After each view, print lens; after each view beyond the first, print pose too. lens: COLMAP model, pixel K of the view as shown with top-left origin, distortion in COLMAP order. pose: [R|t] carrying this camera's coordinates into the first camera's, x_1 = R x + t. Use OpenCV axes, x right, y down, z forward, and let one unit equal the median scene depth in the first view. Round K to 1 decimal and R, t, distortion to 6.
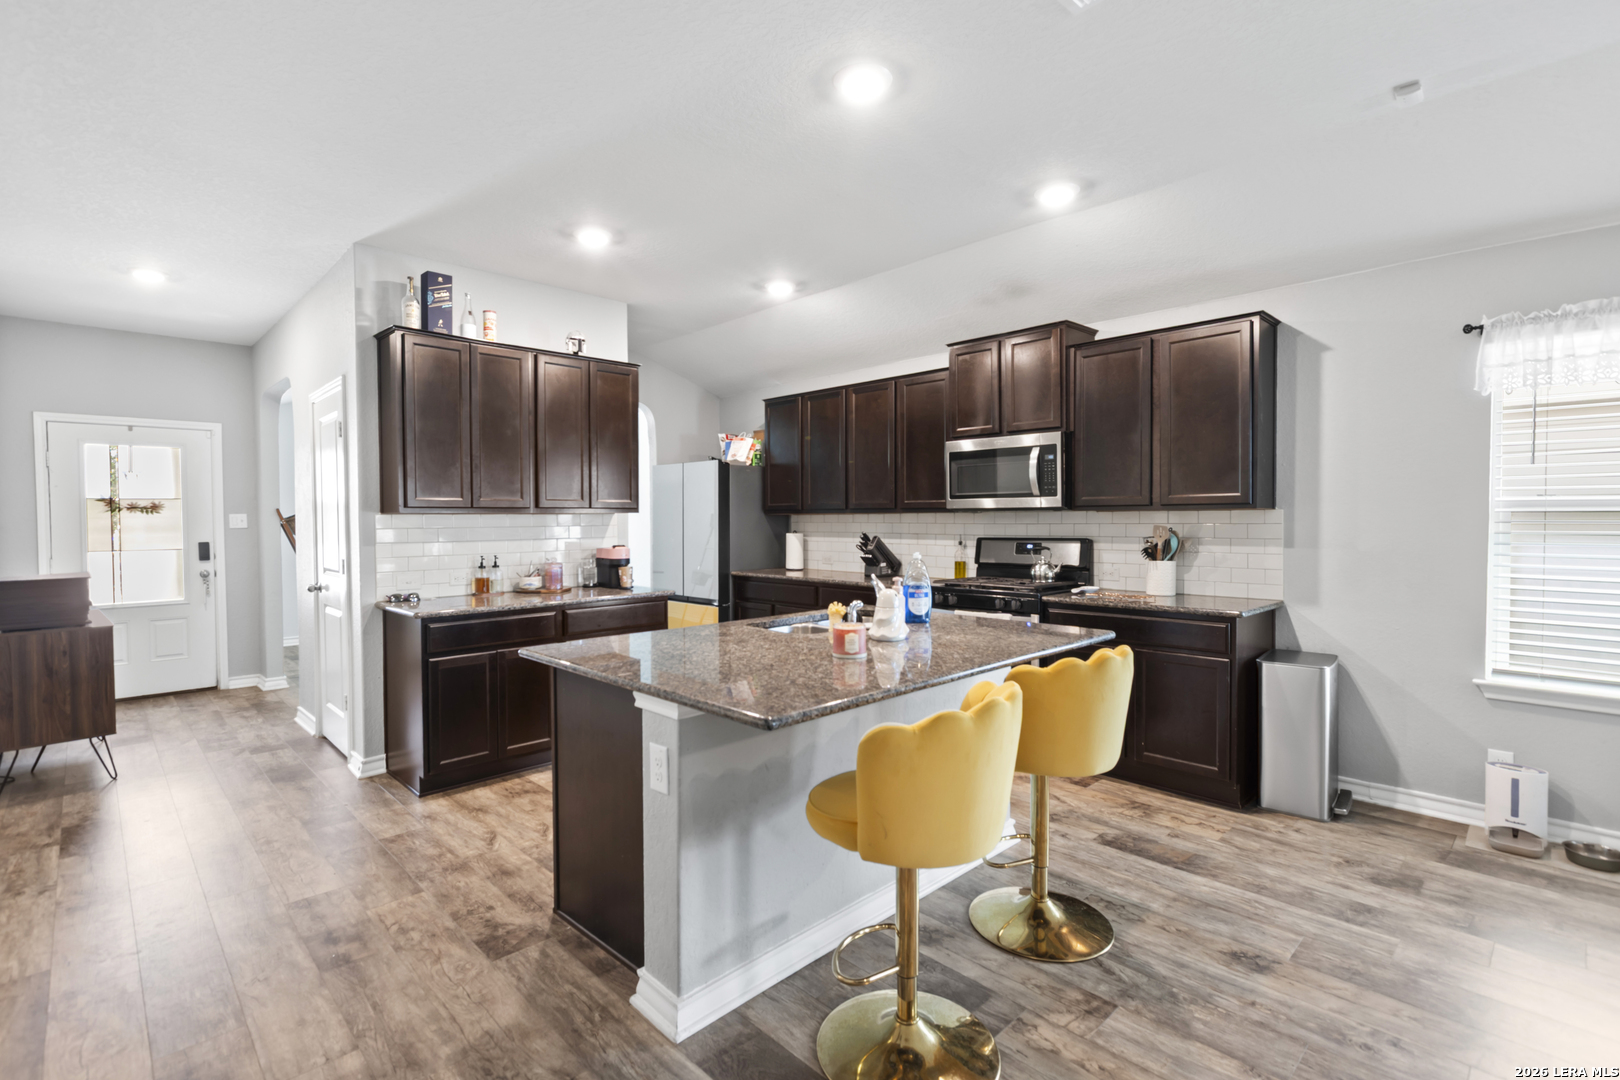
lens RADIAL K [[744.7, 0, 810.0], [0, 744.7, 540.0], [0, 0, 1]] dist [-0.004059, -0.000331]
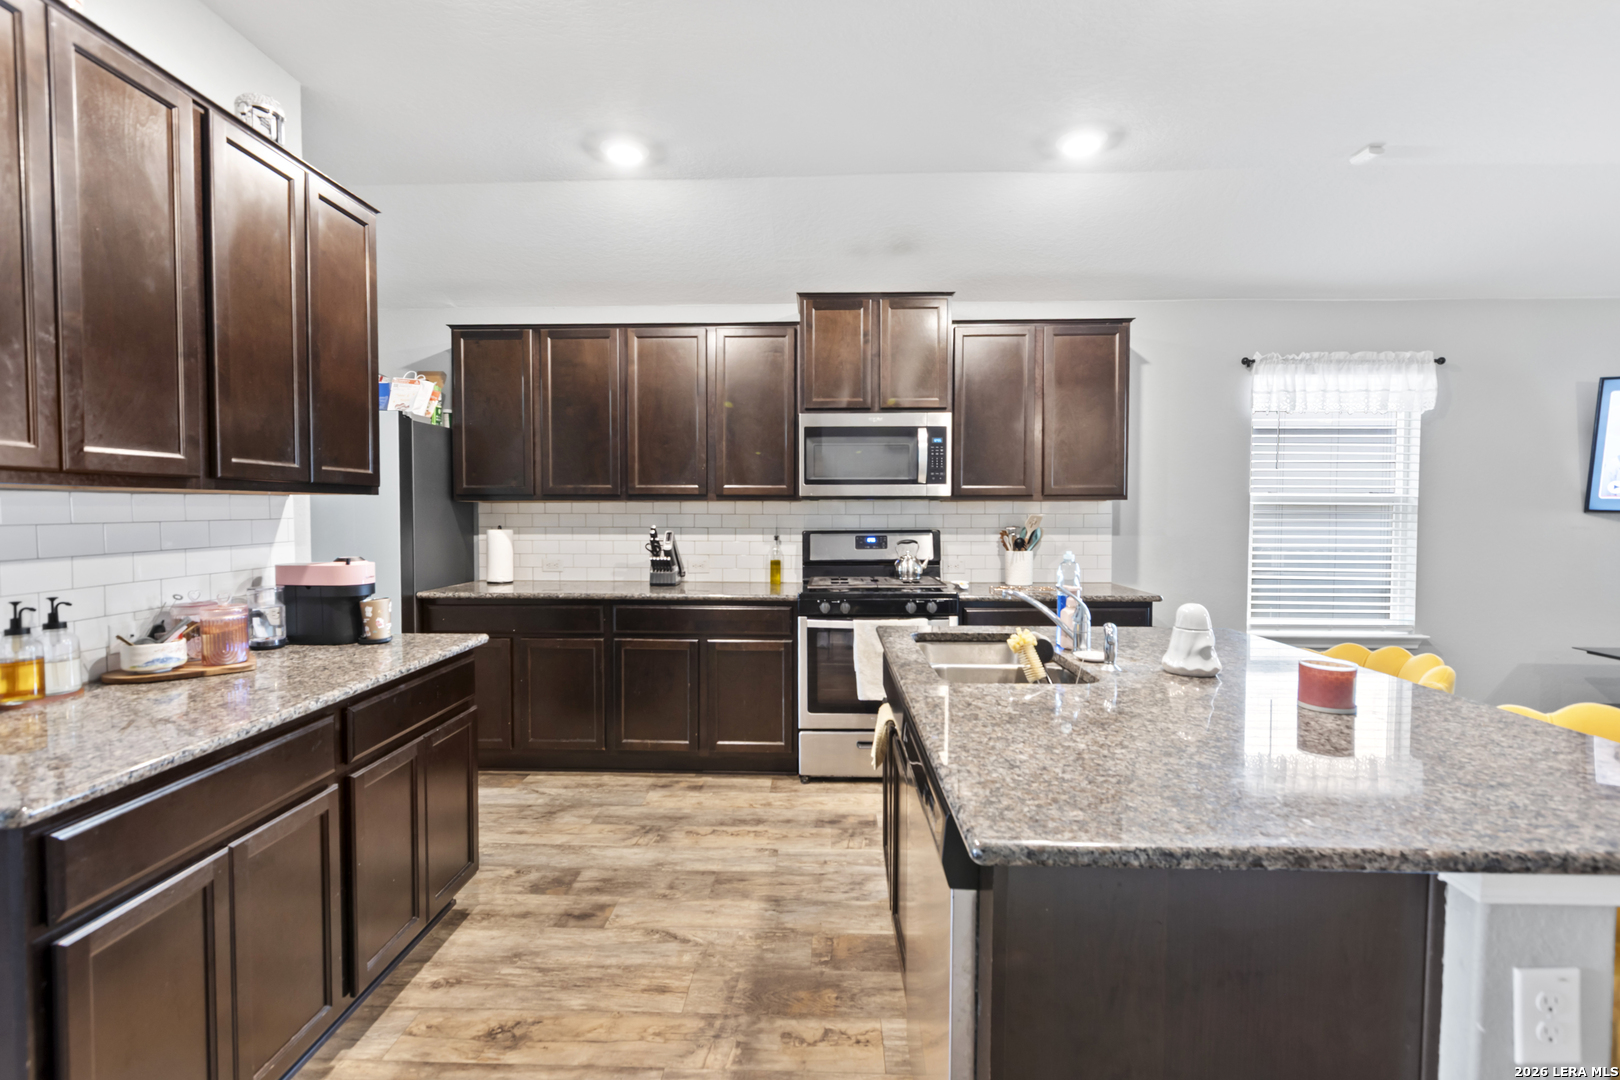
lens RADIAL K [[762.5, 0, 810.0], [0, 762.5, 540.0], [0, 0, 1]] dist [-0.002463, -0.000177]
pose [[0.717880, -0.025849, 0.695687, -0.412298], [0.017046, 0.999663, 0.019554, -0.010944], [-0.695959, -0.002178, 0.718079, 0.420450]]
